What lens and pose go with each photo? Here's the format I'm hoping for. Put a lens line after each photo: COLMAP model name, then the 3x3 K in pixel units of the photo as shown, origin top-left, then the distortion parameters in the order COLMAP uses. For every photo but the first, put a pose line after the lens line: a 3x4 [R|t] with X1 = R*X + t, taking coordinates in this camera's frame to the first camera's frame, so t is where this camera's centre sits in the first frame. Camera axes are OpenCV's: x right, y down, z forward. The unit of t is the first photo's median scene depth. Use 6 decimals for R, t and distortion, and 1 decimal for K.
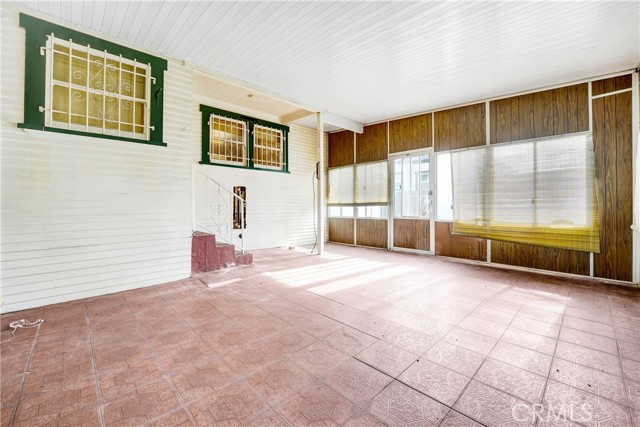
lens RADIAL K [[267.0, 0, 321.3], [0, 267.0, 209.0], [0, 0, 1]] dist [-0.022322, 0.000381]
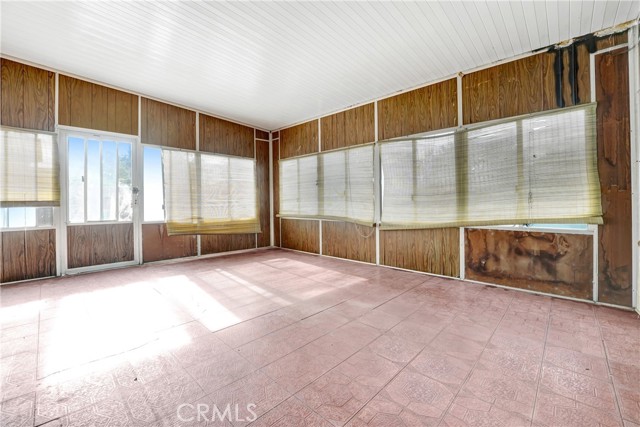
lens RADIAL K [[267.0, 0, 322.5], [0, 267.0, 203.0], [0, 0, 1]] dist [-0.022322, 0.000381]
pose [[-0.053631, 0.005395, 0.998546, -0.477704], [0.019893, 0.999793, -0.004334, -0.005558], [-0.998363, 0.019632, -0.053727, 0.490287]]
